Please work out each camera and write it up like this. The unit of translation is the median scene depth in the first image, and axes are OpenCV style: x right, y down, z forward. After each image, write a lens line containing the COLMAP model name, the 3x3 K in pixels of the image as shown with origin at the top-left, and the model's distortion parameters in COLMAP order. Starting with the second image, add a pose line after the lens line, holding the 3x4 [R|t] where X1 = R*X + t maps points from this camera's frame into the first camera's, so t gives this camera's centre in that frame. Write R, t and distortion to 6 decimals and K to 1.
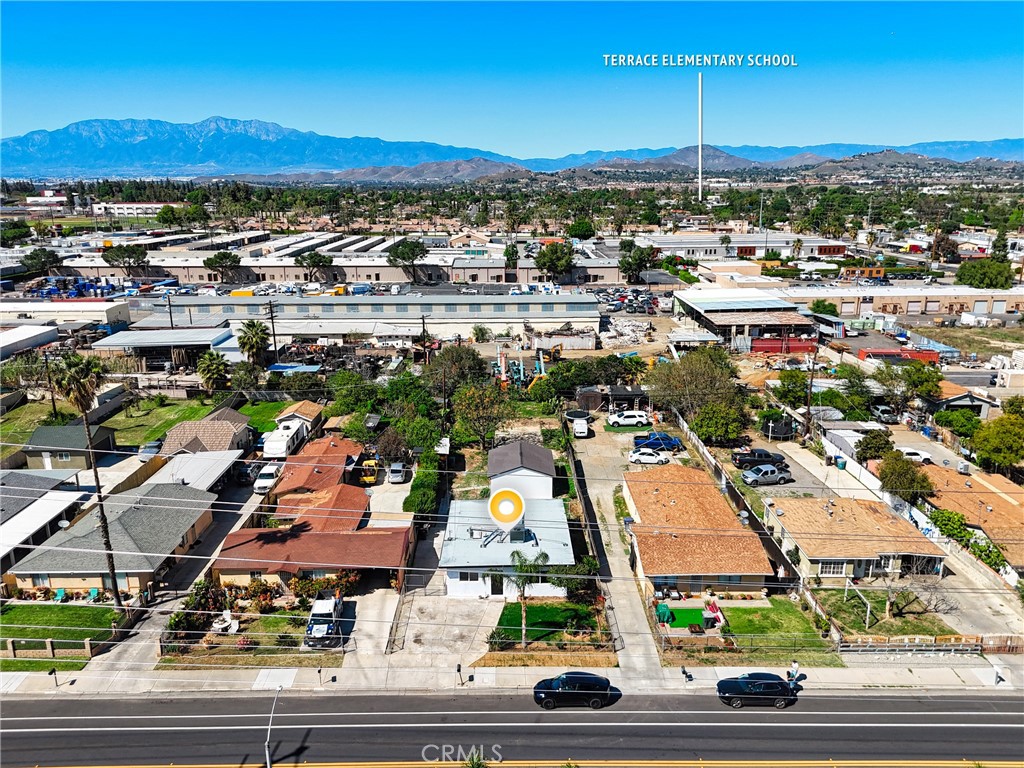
lens RADIAL K [[754.5, 0, 512.0], [0, 754.5, 384.0], [0, 0, 1]] dist [0.090842, -0.102958]
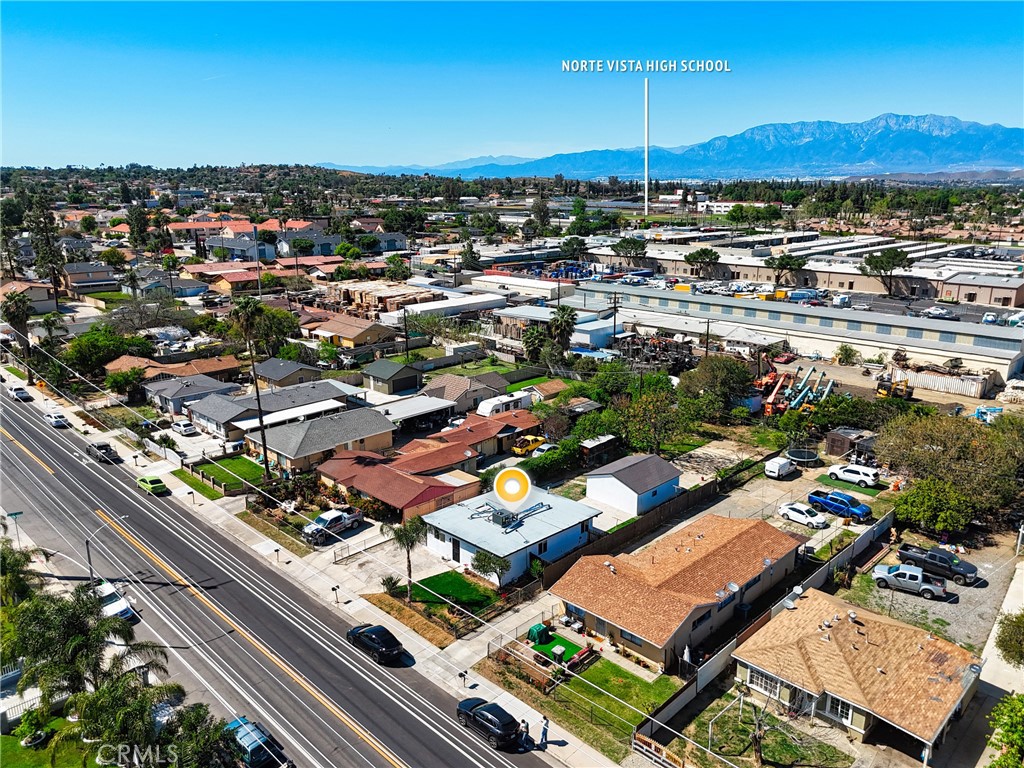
lens RADIAL K [[754.5, 0, 512.0], [0, 754.5, 384.0], [0, 0, 1]] dist [0.090842, -0.102958]
pose [[0.710400, 0.188760, -0.678013, 0.297666], [-0.188433, 0.979204, 0.075178, -0.028614], [0.678104, 0.074353, 0.731196, 0.096931]]
